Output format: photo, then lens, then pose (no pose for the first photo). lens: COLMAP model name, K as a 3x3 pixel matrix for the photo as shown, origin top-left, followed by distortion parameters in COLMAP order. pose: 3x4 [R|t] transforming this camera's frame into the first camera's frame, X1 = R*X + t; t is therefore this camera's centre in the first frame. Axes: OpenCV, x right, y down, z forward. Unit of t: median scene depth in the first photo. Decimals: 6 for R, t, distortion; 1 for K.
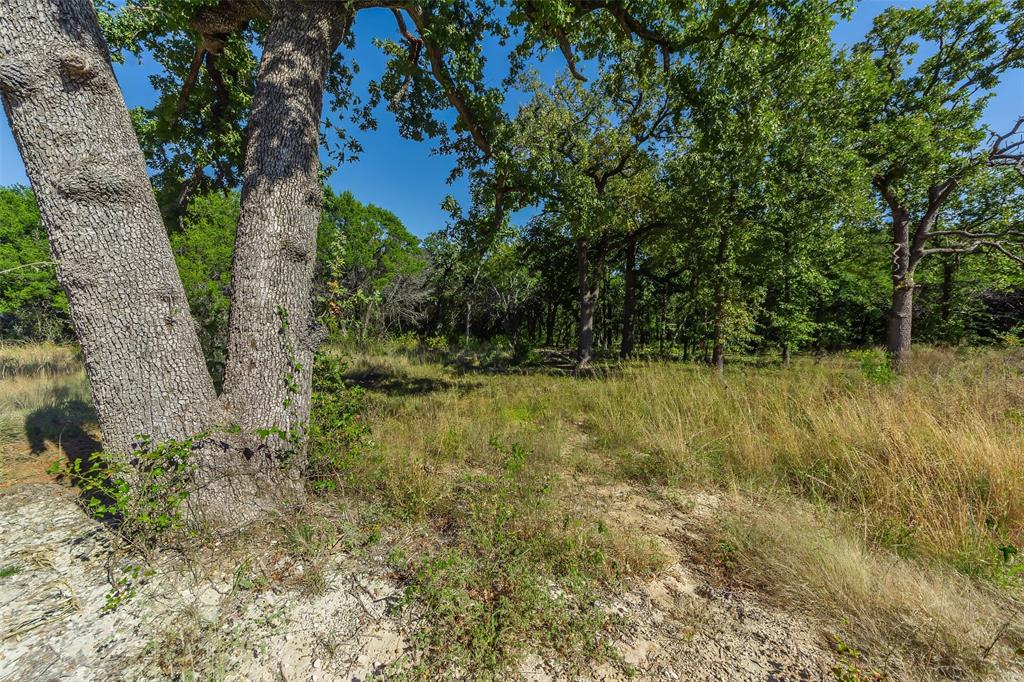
lens RADIAL K [[358.8, 0, 509.1], [0, 358.8, 341.2], [0, 0, 1]] dist [-0.015239, 0.003636]
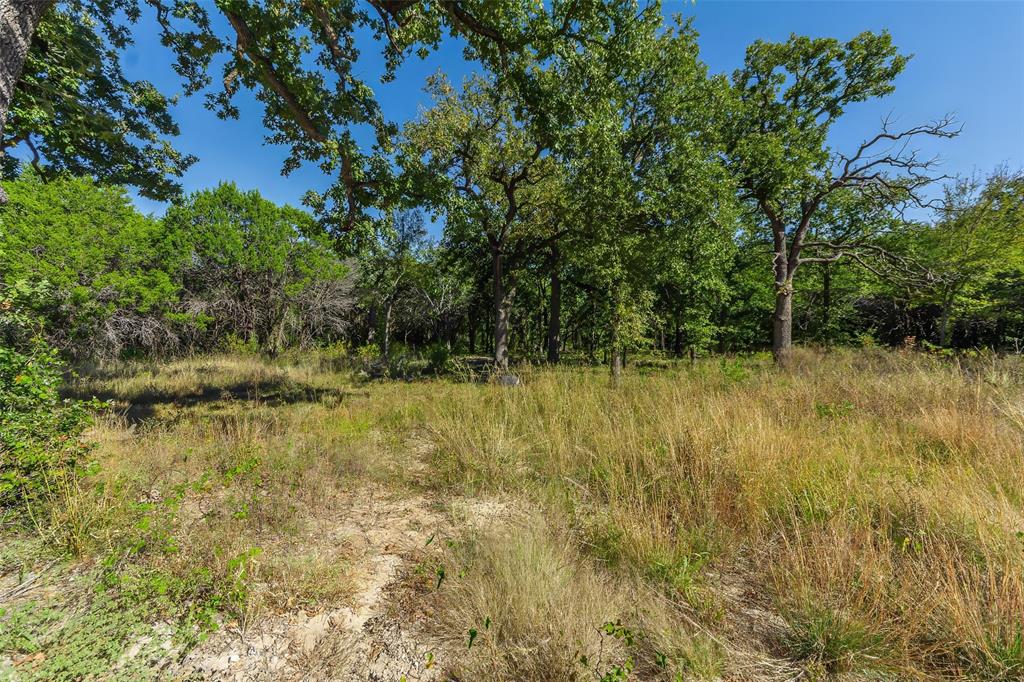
lens RADIAL K [[358.8, 0, 508.4], [0, 358.8, 341.1], [0, 0, 1]] dist [-0.015239, 0.003636]
pose [[0.992940, -0.011859, 0.118023, 0.140601], [0.014742, 0.999613, -0.023589, 0.009629], [-0.117698, 0.025162, 0.992731, 0.013339]]
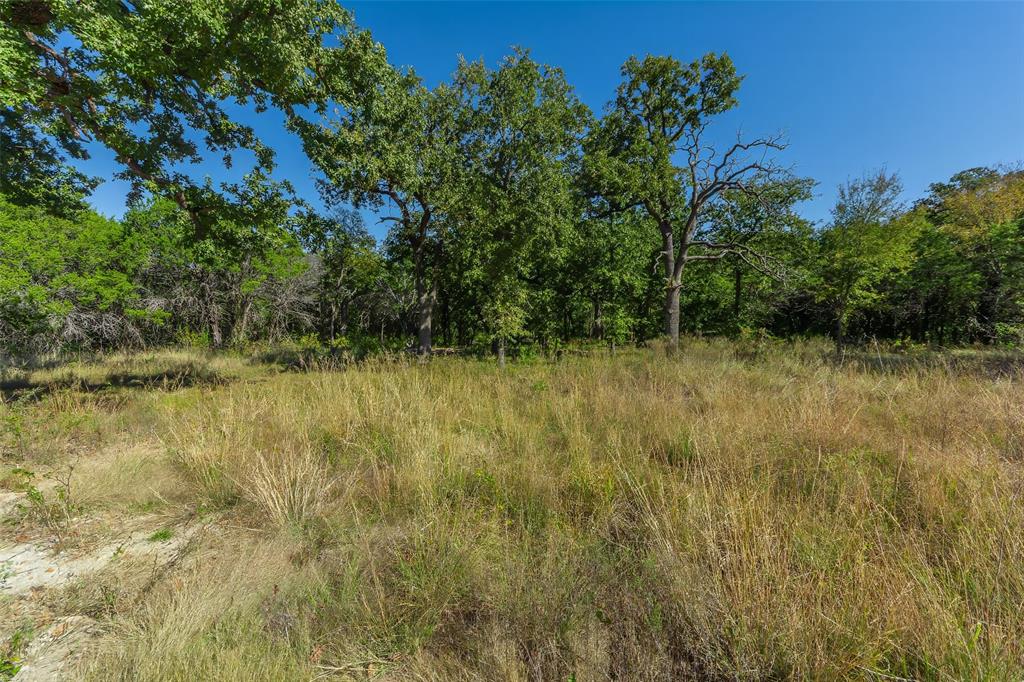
lens RADIAL K [[358.8, 0, 517.1], [0, 358.8, 340.8], [0, 0, 1]] dist [-0.015239, 0.003636]
pose [[0.993965, -0.020011, 0.107856, 0.465264], [0.020006, 0.999799, 0.001126, 0.012344], [-0.107857, 0.001038, 0.994166, -0.137588]]
